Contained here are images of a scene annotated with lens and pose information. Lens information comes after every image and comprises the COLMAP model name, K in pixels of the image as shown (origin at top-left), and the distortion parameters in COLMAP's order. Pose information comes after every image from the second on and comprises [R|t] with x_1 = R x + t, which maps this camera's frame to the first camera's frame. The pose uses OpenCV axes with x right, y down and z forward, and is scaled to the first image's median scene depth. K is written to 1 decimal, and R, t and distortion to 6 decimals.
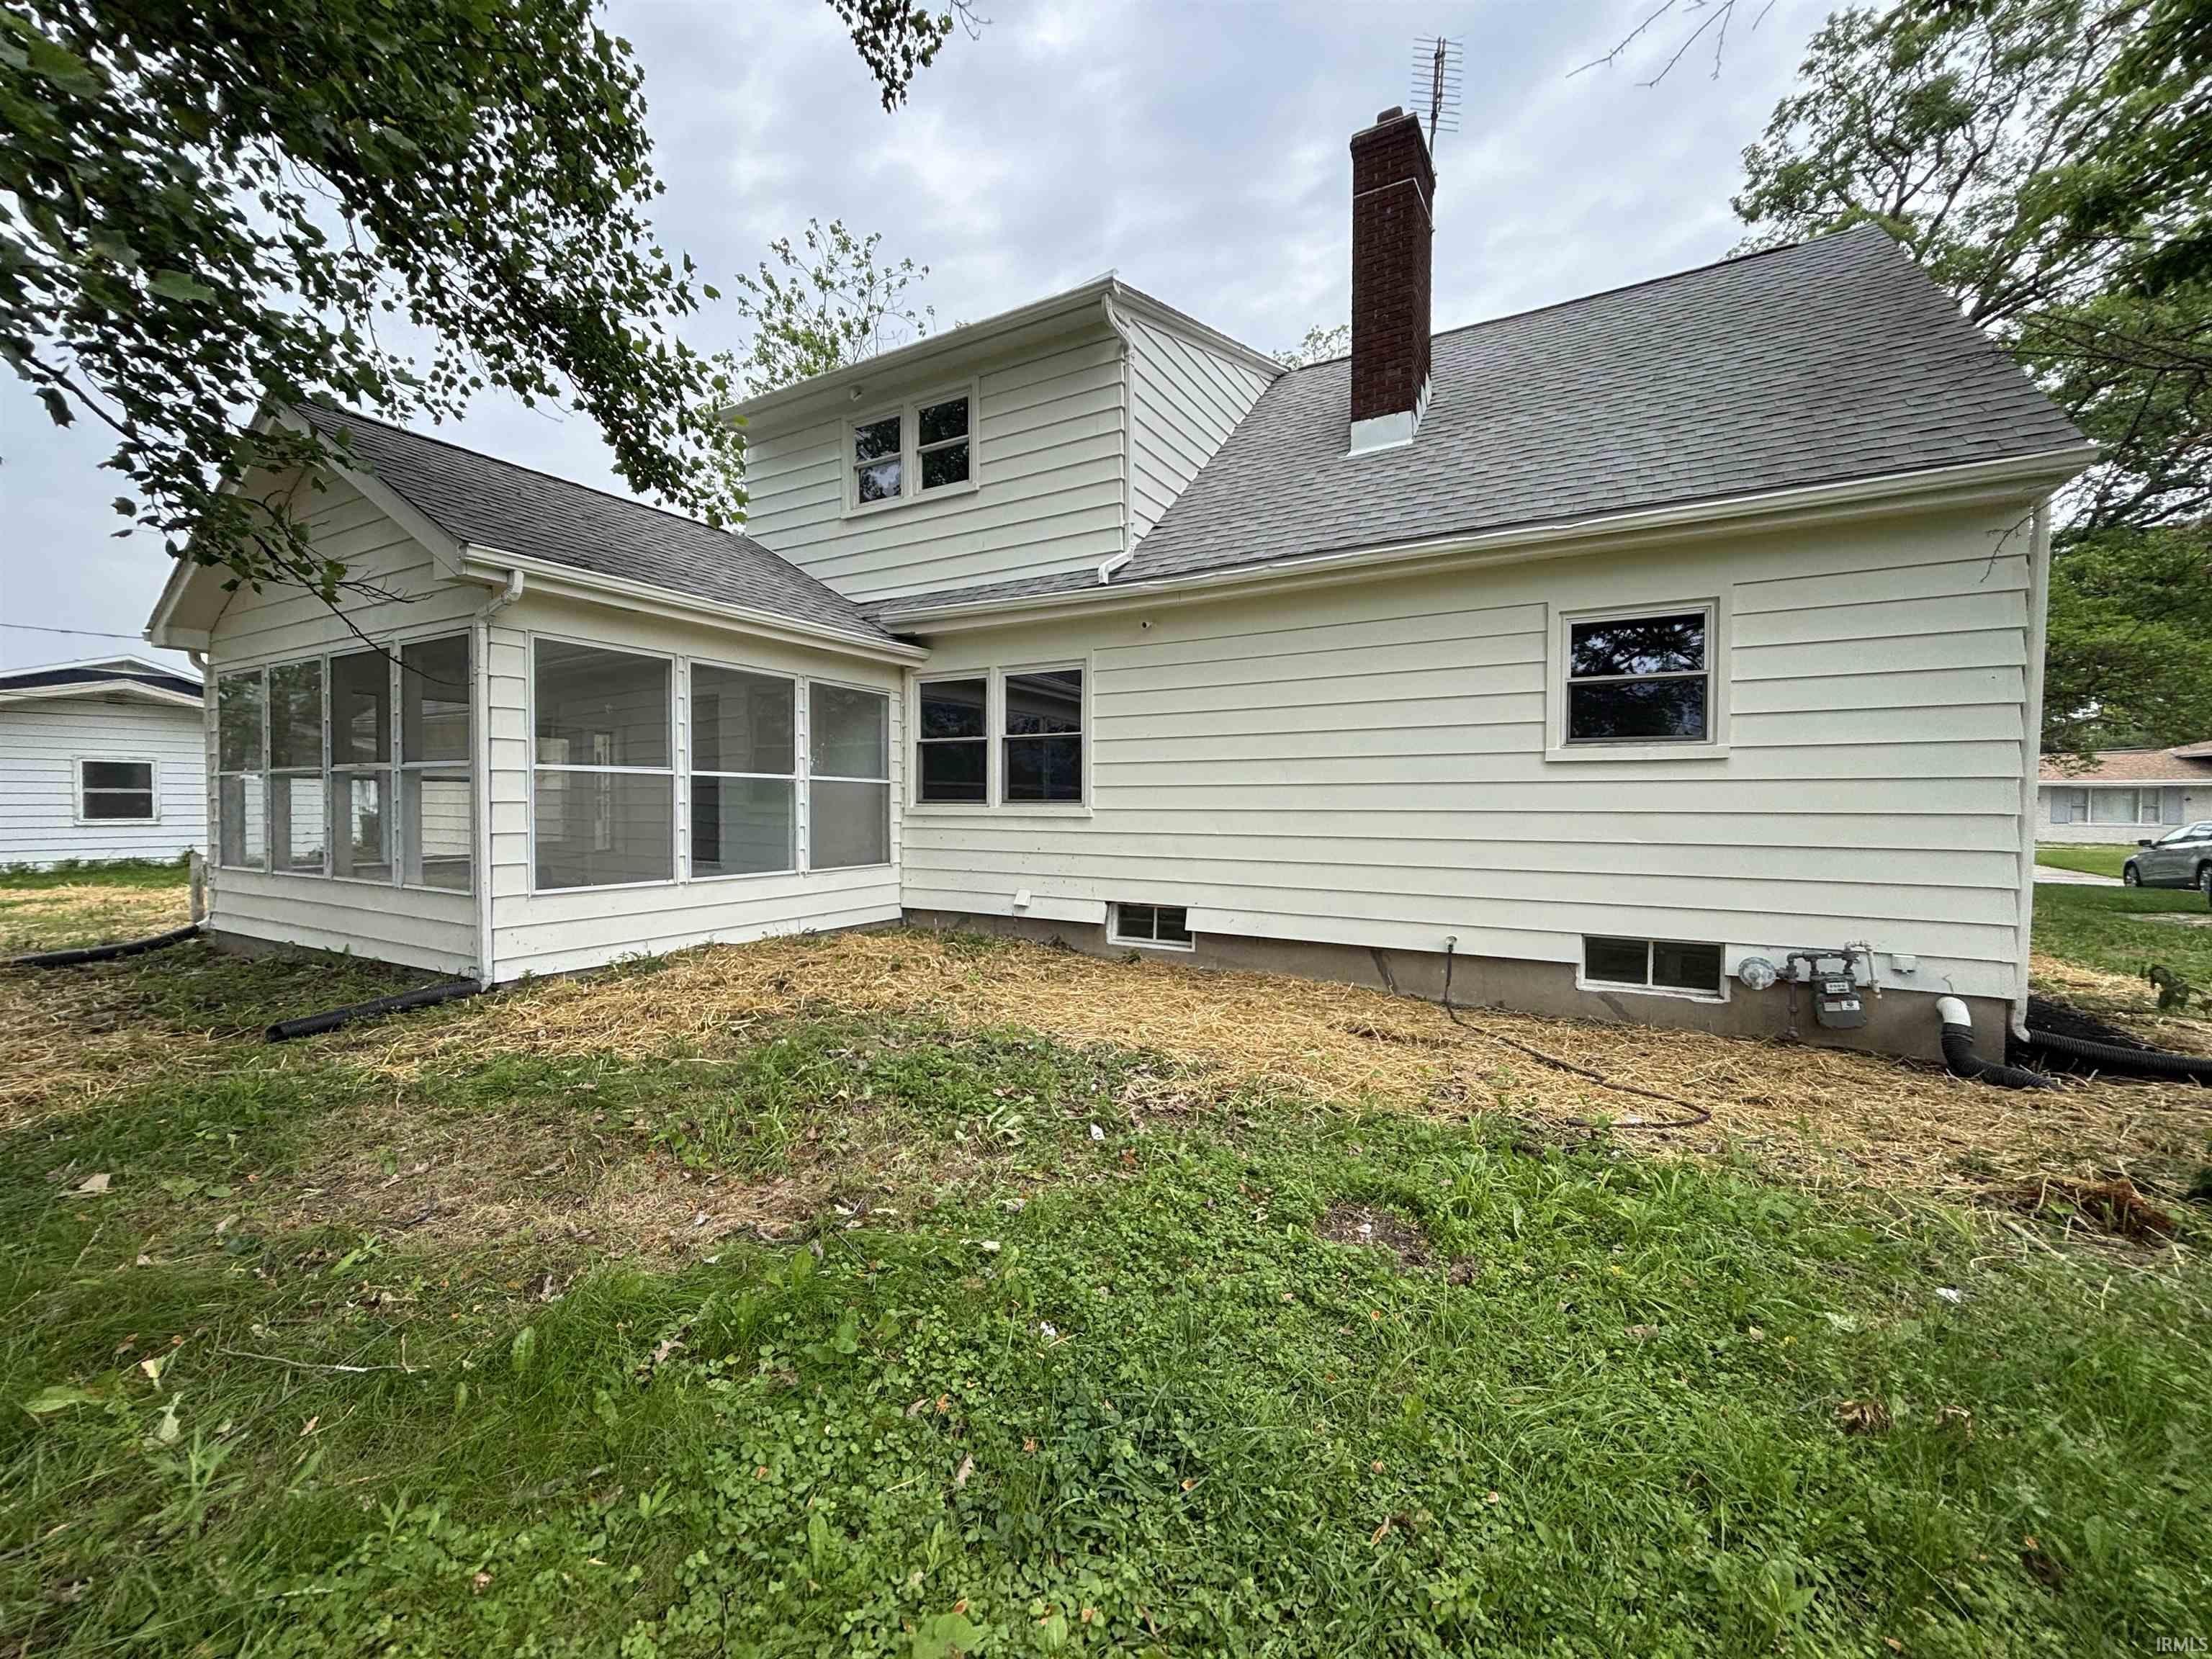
lens RADIAL K [[890.4, 0, 1101.3], [0, 890.4, 818.9], [0, 0, 1]] dist [0.004263, 0.000427]
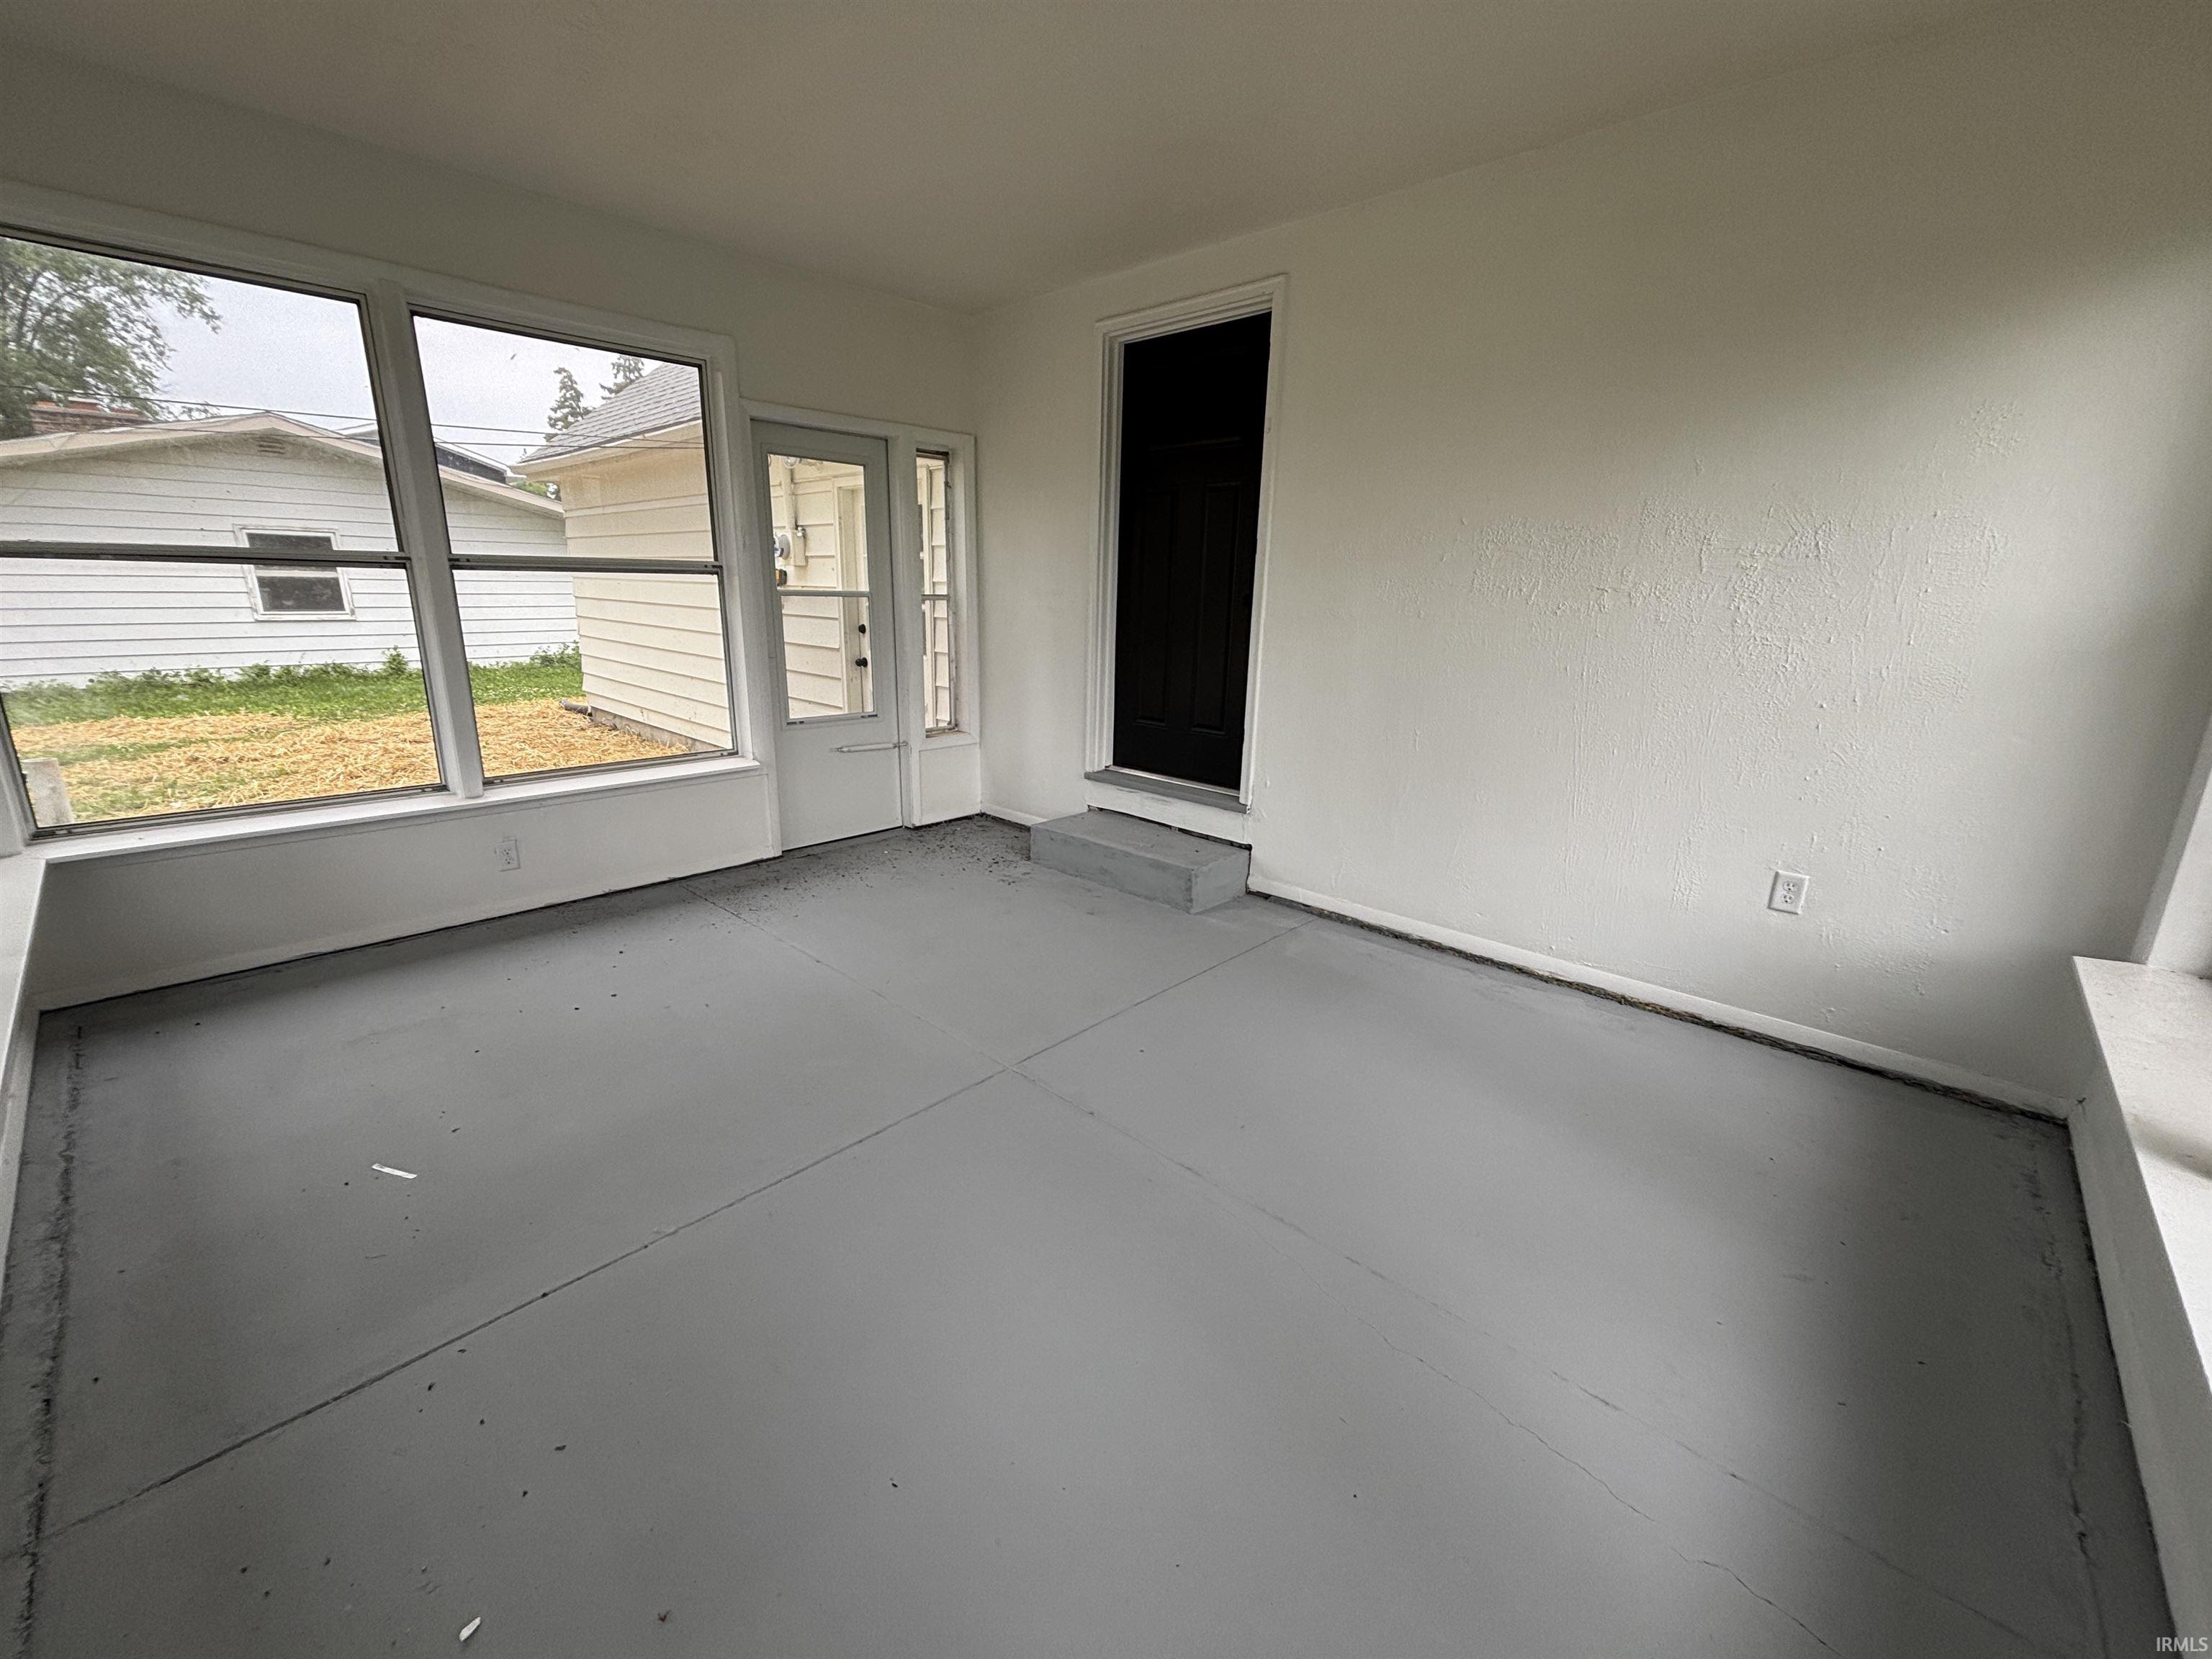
lens RADIAL K [[890.4, 0, 1105.2], [0, 890.4, 824.2], [0, 0, 1]] dist [0.004263, 0.000427]
pose [[0.975273, 0.069774, -0.209702, -0.254039], [-0.018706, 0.971511, 0.236254, -0.018073], [0.220212, -0.226490, 0.948794, 0.387327]]
